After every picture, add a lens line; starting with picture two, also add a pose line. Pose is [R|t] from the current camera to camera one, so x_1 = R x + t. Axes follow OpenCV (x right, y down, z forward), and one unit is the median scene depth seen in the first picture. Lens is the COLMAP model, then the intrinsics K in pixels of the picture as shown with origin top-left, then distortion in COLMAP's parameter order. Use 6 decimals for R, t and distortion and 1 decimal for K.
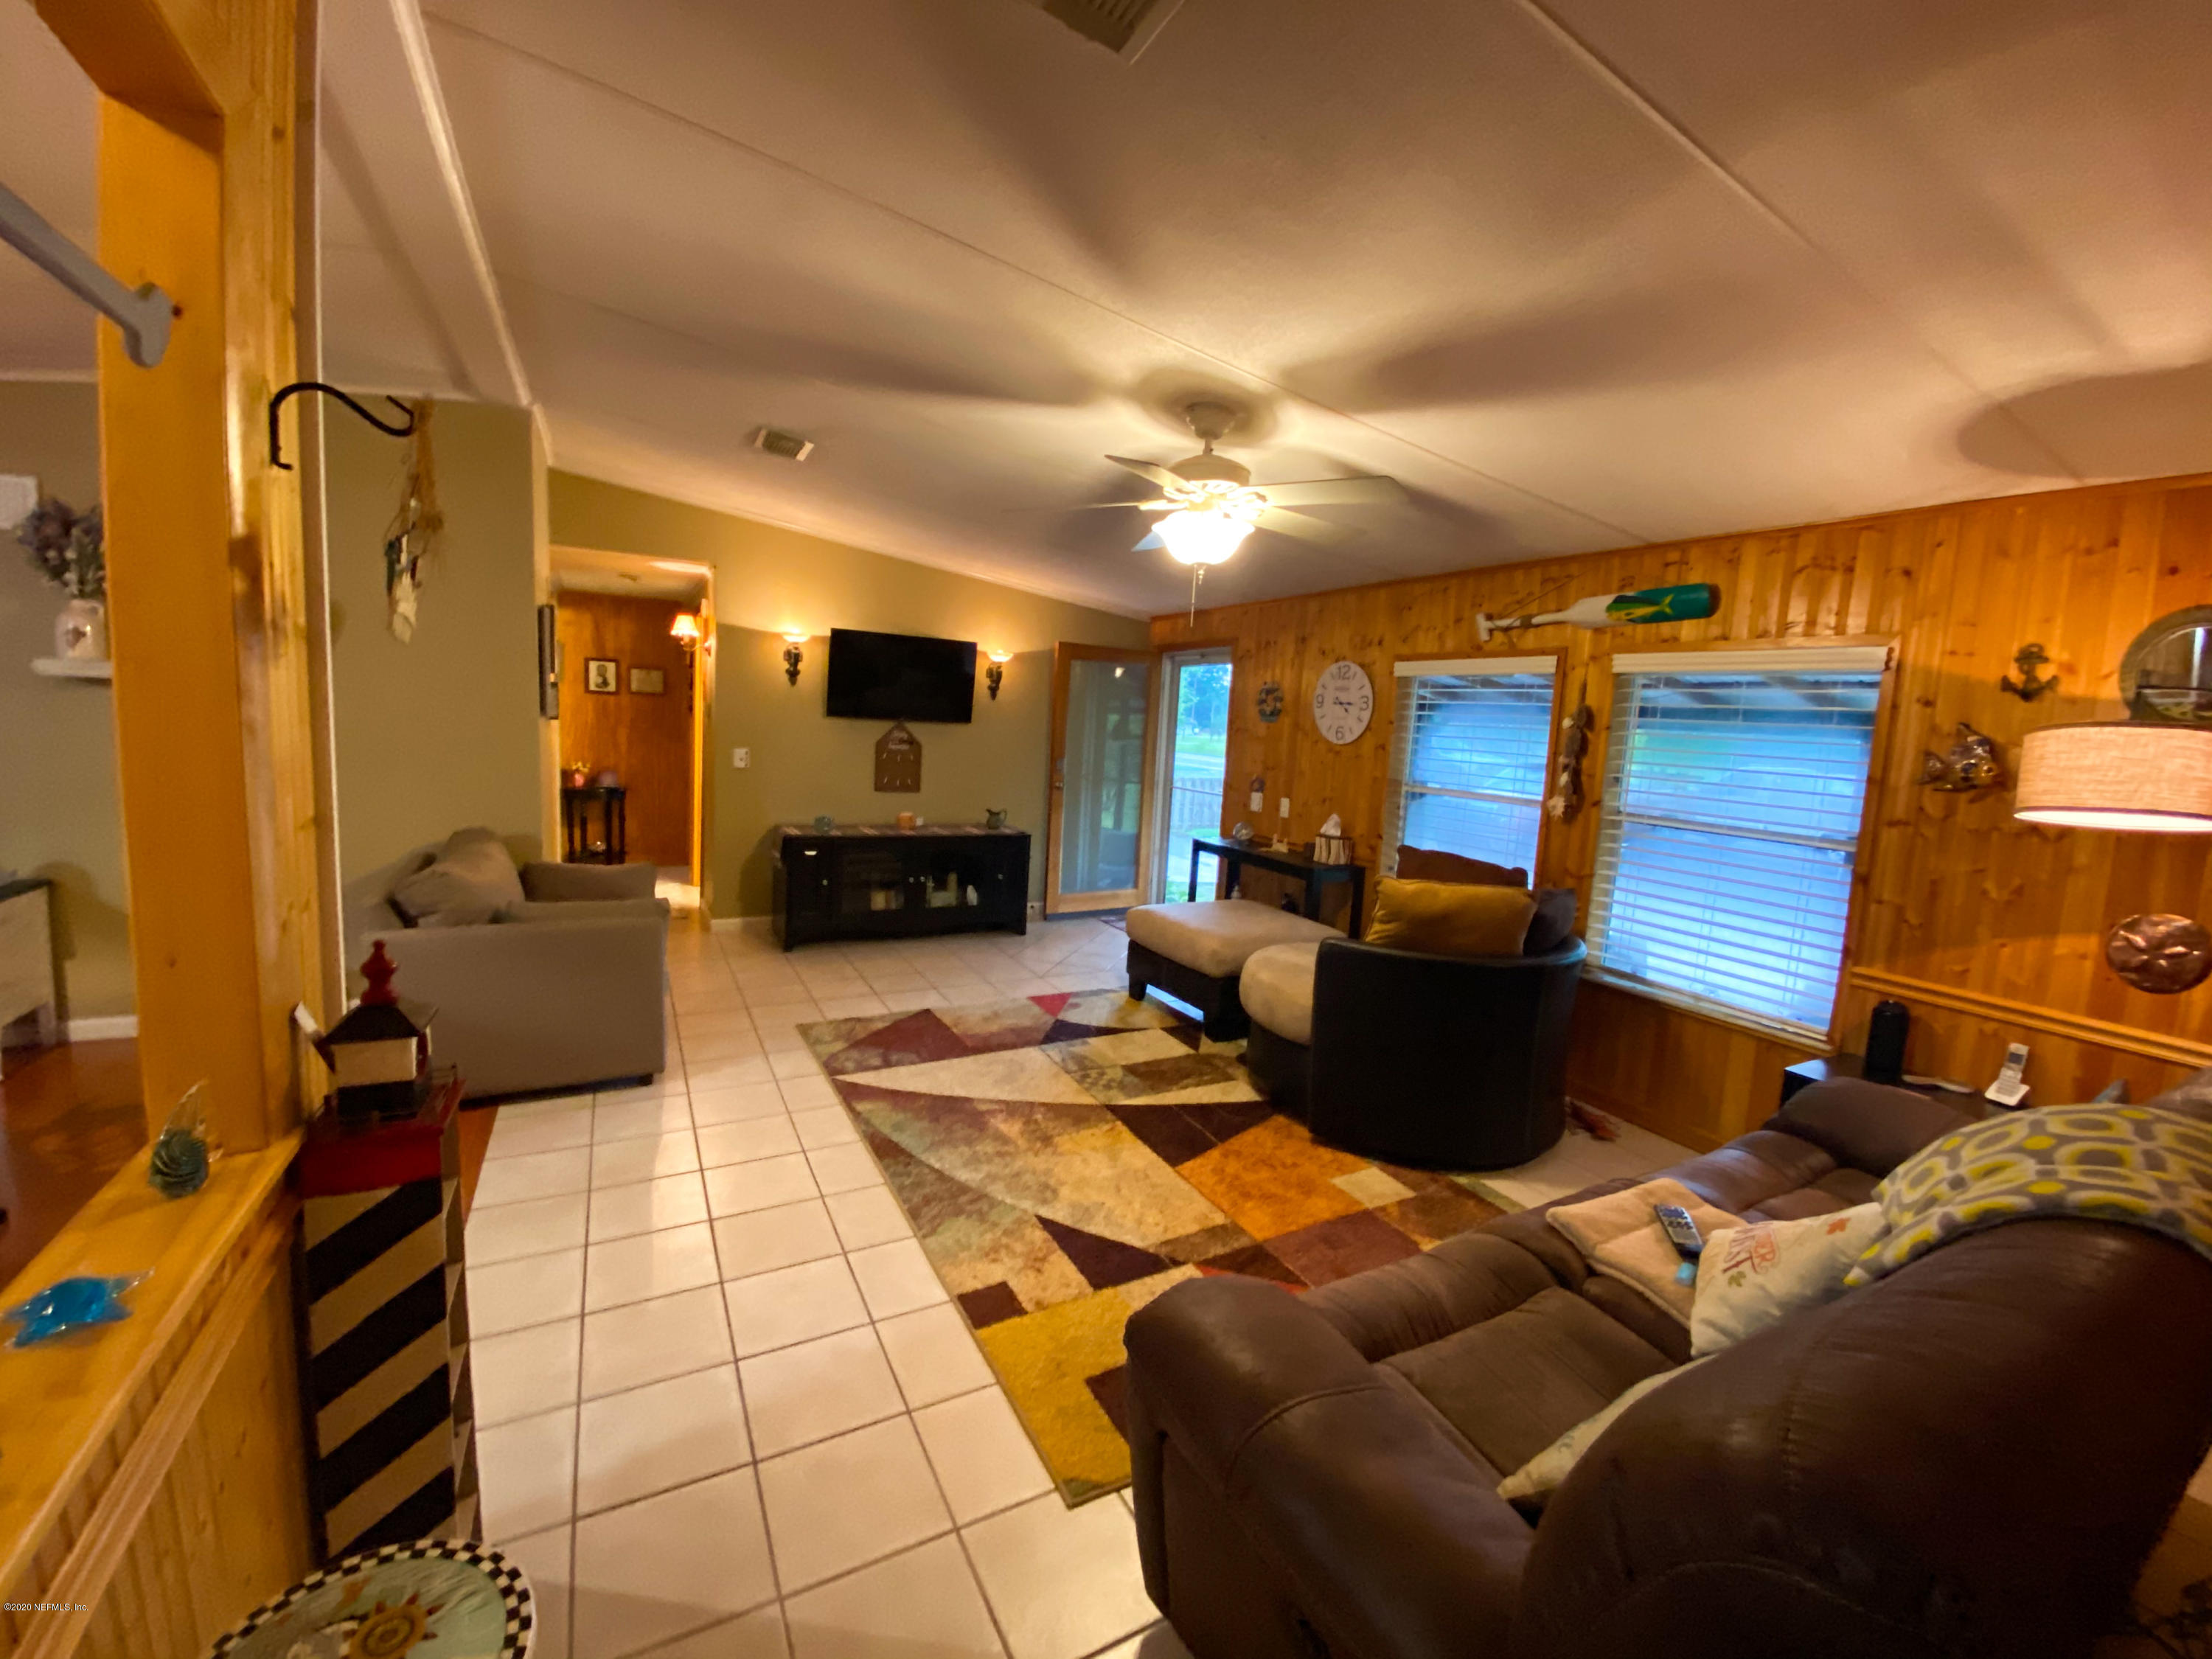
lens RADIAL K [[884.6, 0, 1103.2], [0, 884.6, 822.9], [0, 0, 1]] dist [0.091138, -0.051153]
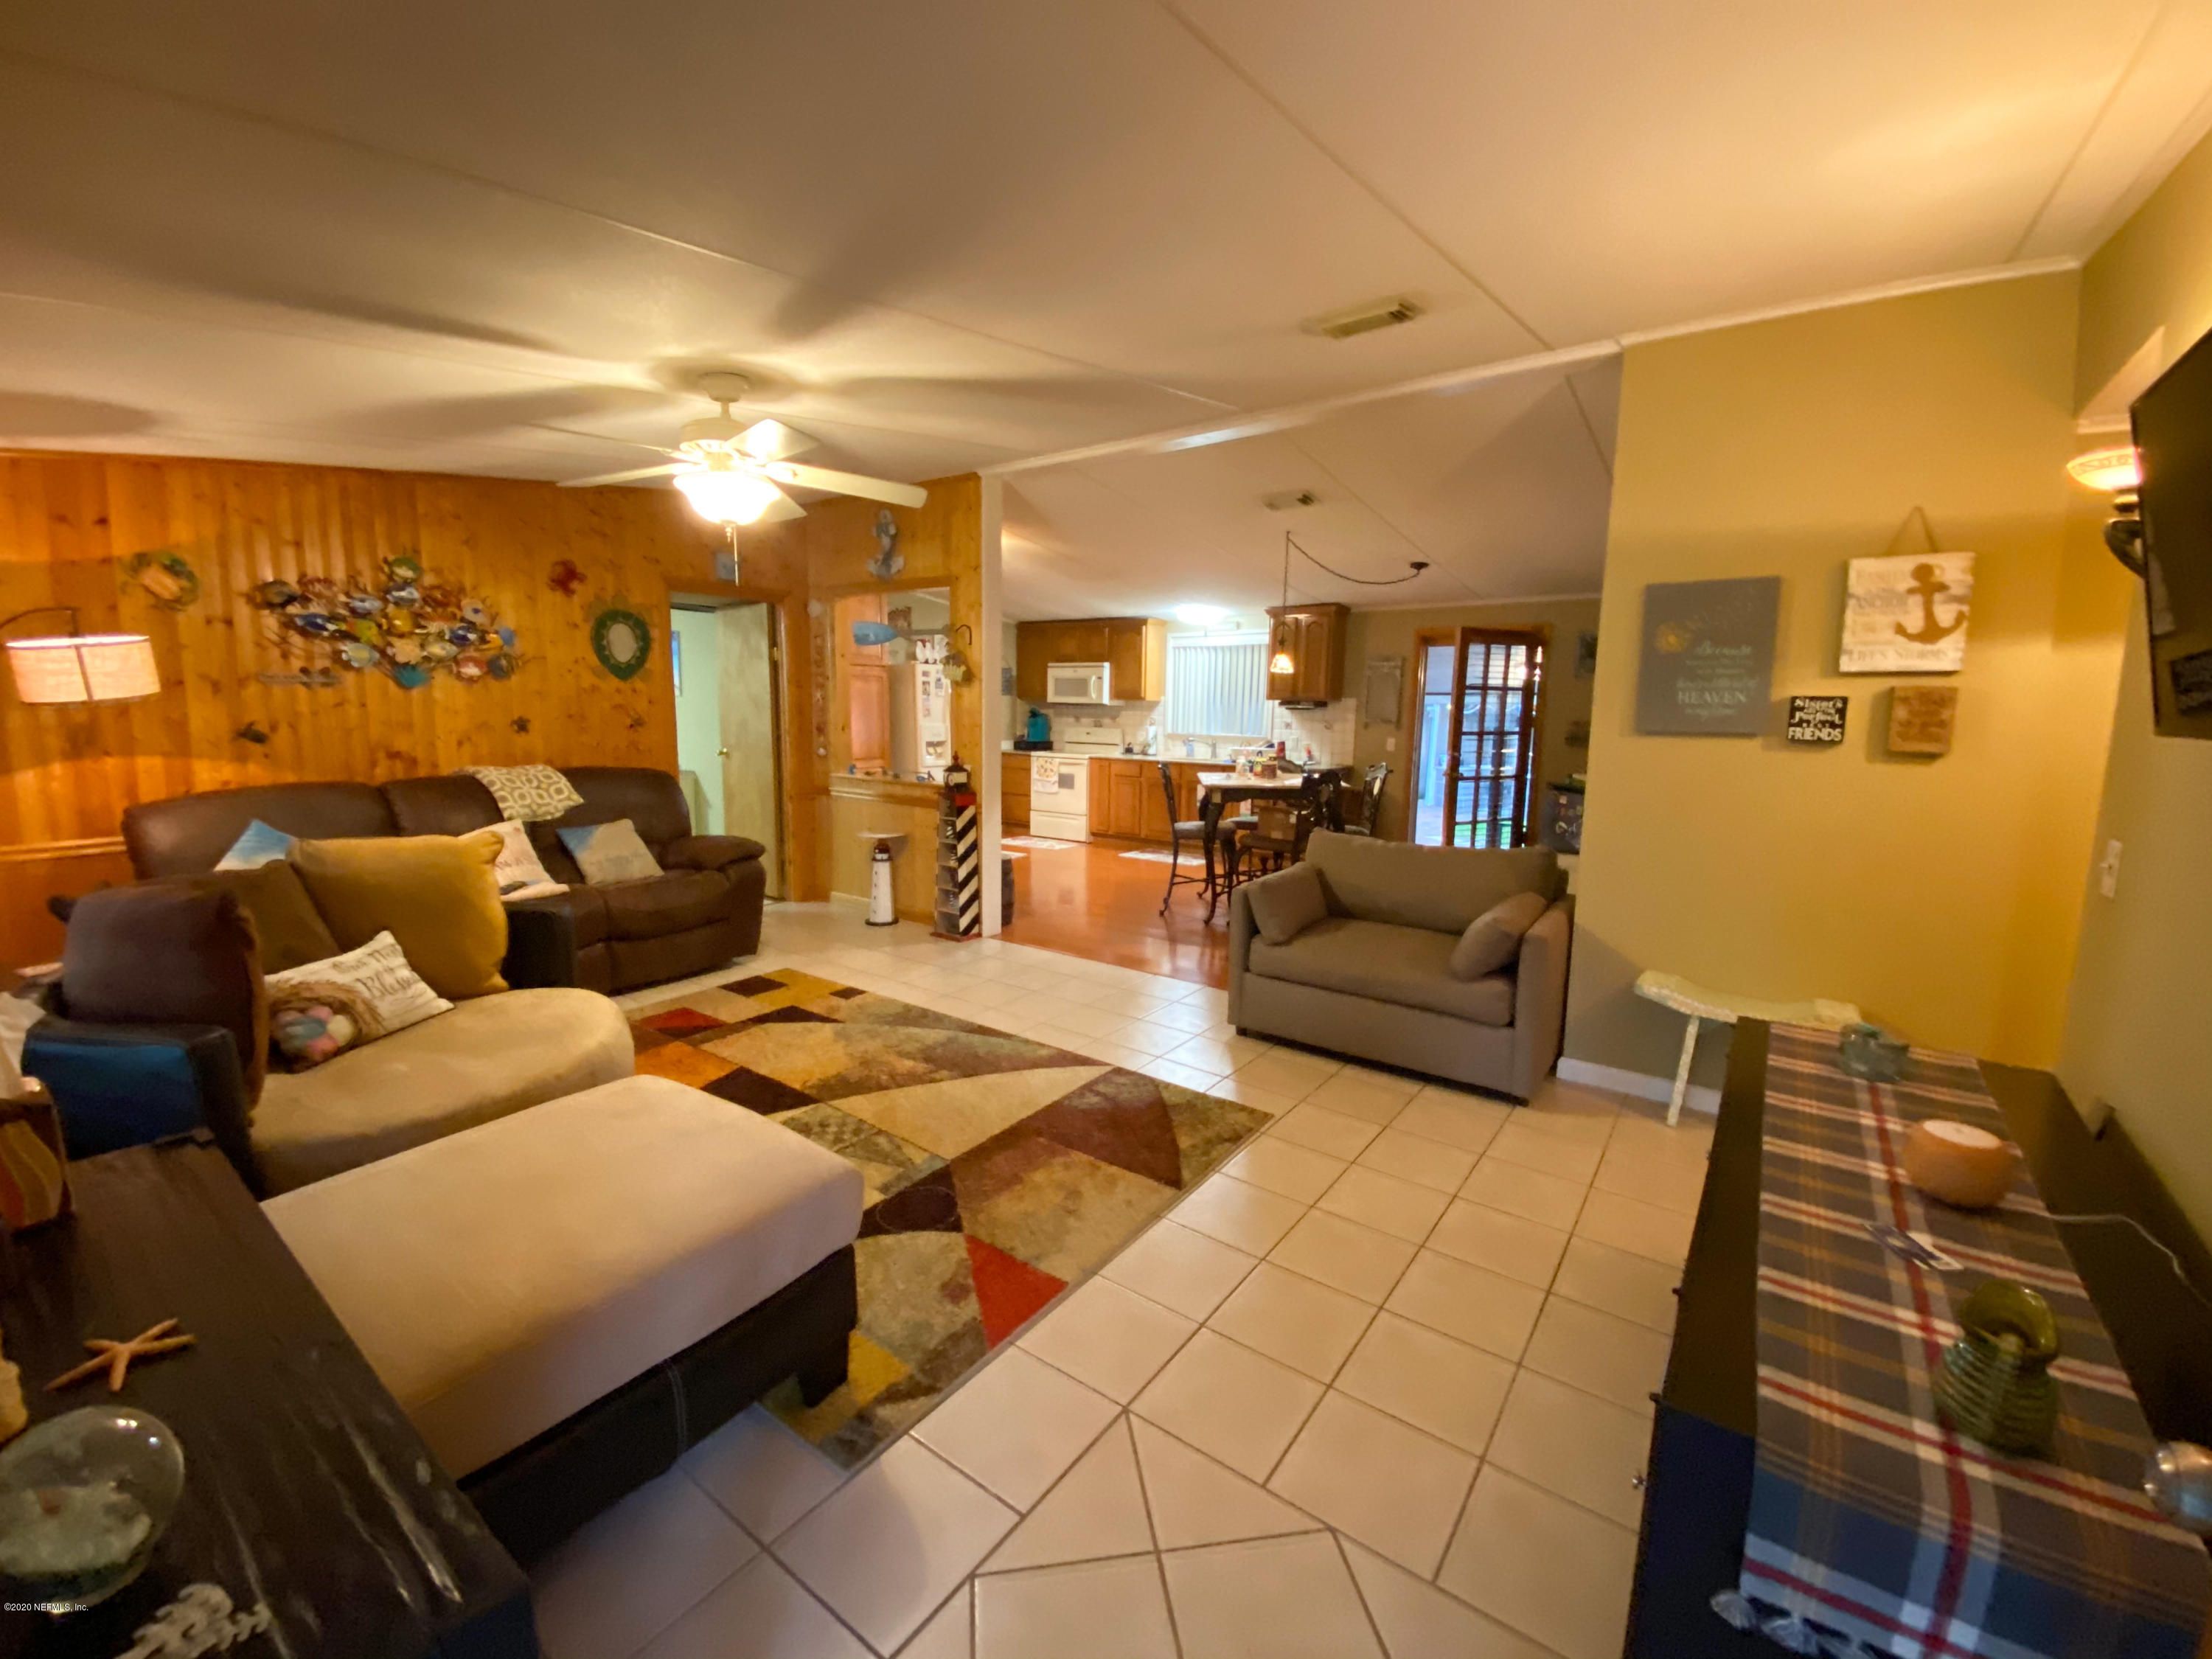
lens RADIAL K [[901.7, 0, 1106.5], [0, 901.7, 818.2], [0, 0, 1]] dist [0.032802, -0.024173]
pose [[-0.903263, -0.016050, -0.428787, 0.134556], [-0.116009, 0.971220, 0.208024, -0.186594], [0.413108, 0.237644, -0.879129, 1.800200]]
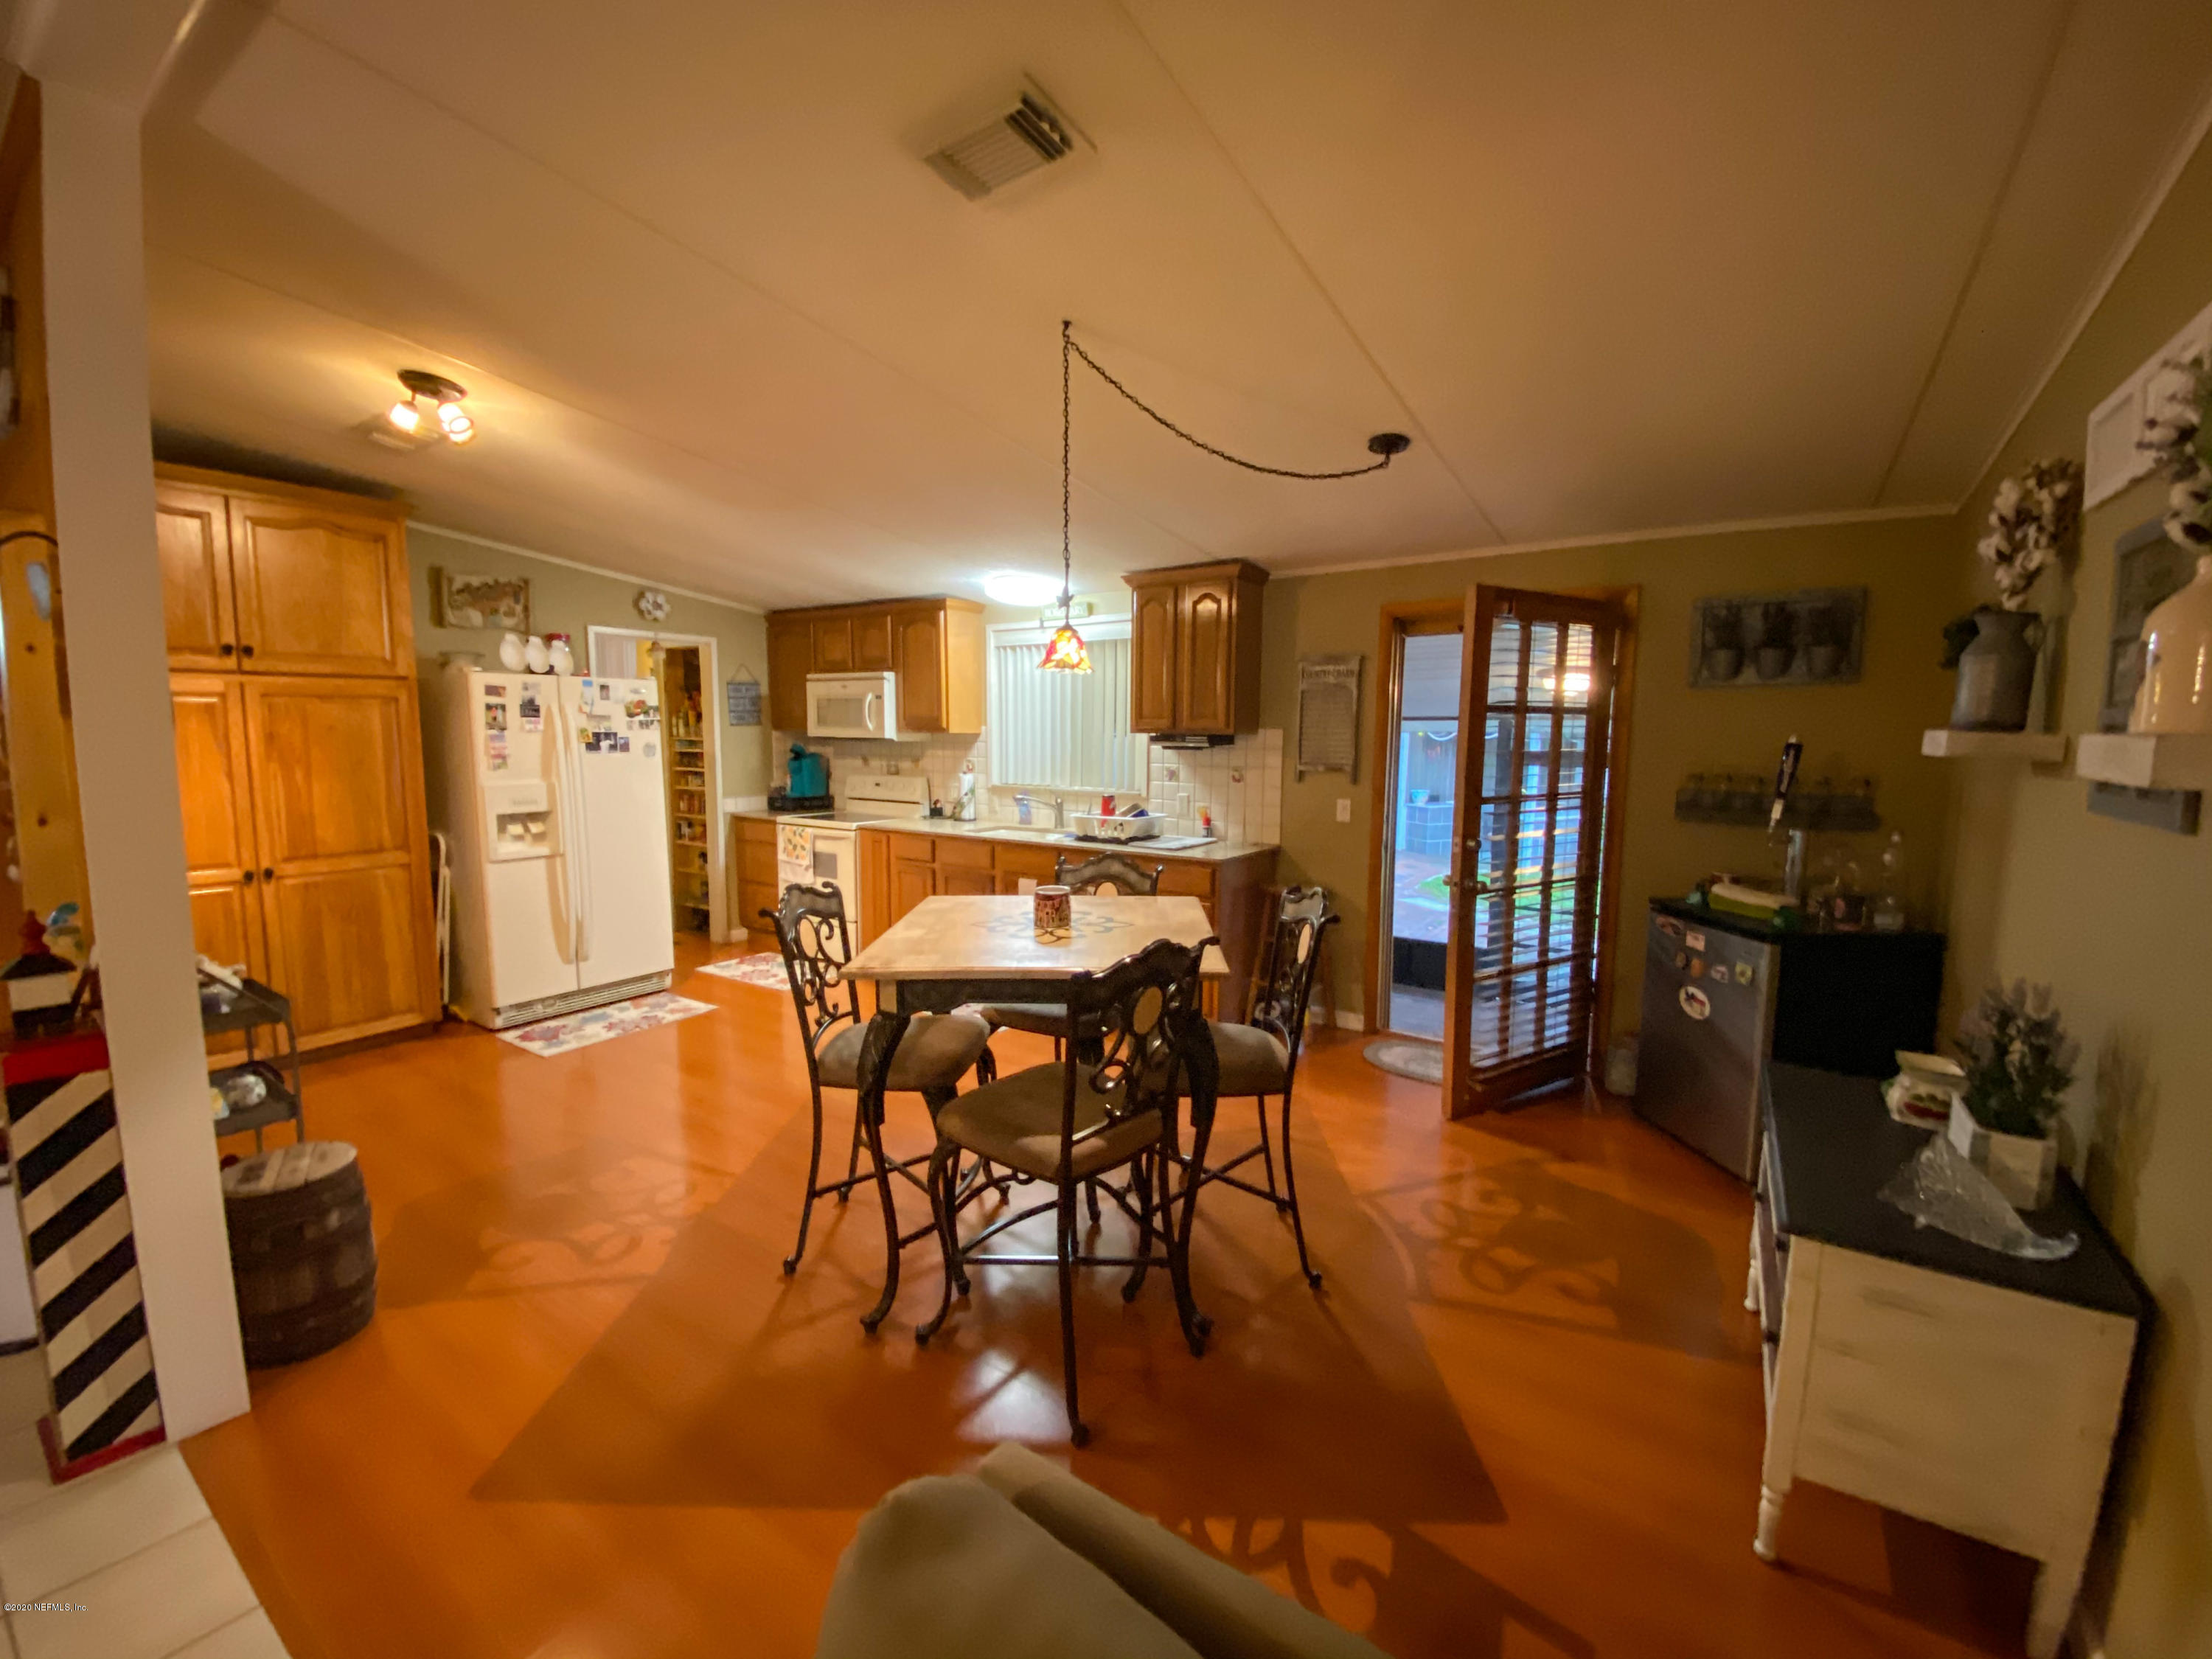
lens RADIAL K [[897.1, 0, 1130.6], [0, 897.1, 818.9], [0, 0, 1]] dist [0.011694, -0.023456]
pose [[-0.876712, -0.014691, -0.480791, -0.572082], [-0.113197, 0.977763, 0.176537, -0.156425], [0.467507, 0.209196, -0.858880, 1.044455]]
